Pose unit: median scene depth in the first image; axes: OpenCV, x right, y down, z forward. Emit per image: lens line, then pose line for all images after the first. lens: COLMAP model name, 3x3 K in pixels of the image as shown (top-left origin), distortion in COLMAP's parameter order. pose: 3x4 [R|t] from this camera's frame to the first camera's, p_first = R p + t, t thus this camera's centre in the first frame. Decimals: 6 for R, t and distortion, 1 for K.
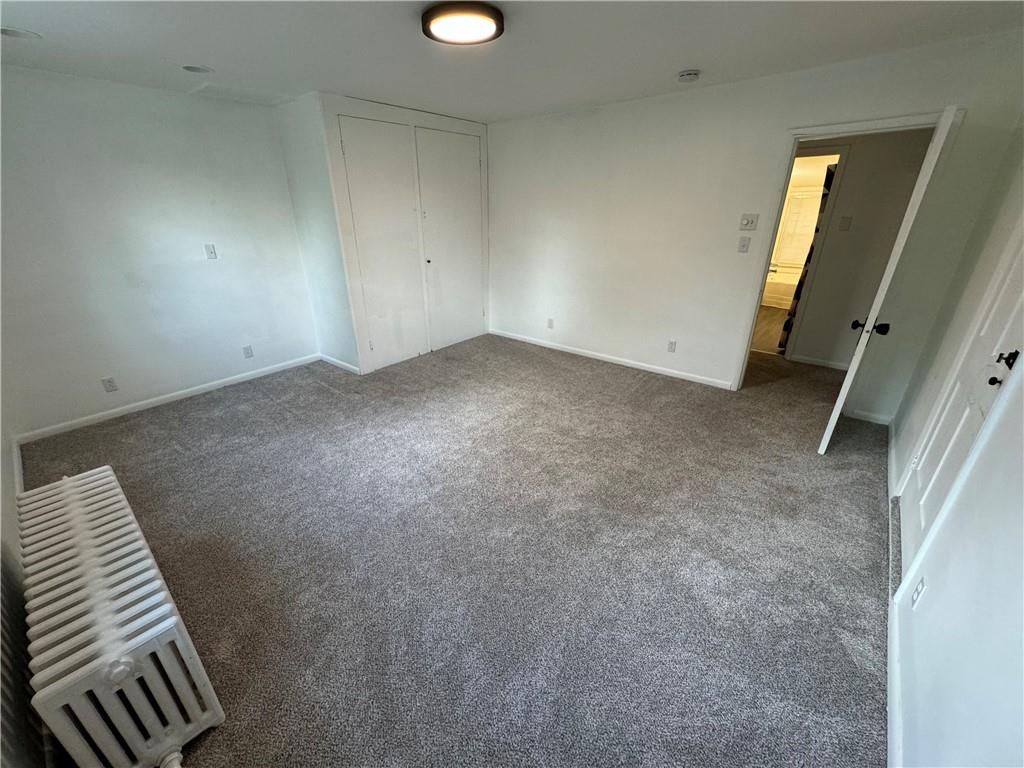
lens RADIAL K [[410.2, 0, 512.0], [0, 410.2, 384.0], [0, 0, 1]] dist [-0.000902, 0.000308]
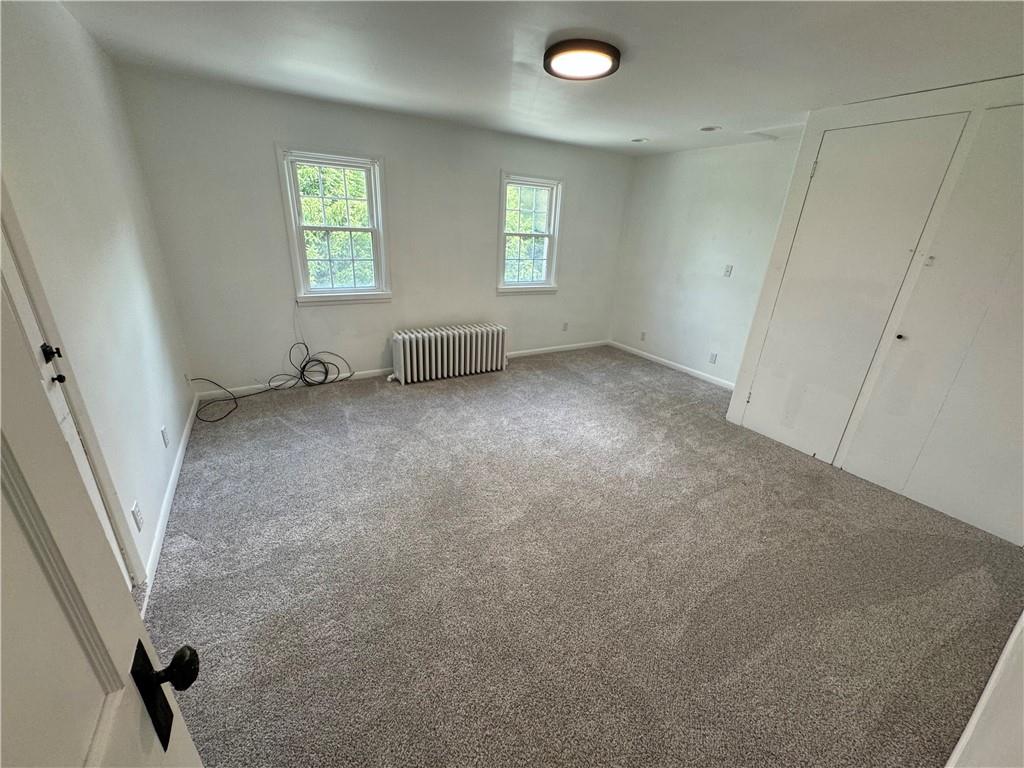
lens RADIAL K [[410.2, 0, 512.0], [0, 410.2, 384.0], [0, 0, 1]] dist [-0.000902, 0.000308]
pose [[-0.317374, 0.339181, -0.885568, 0.602738], [-0.425793, 0.783450, 0.452667, -0.314647], [0.847334, 0.520733, -0.104225, 0.709534]]
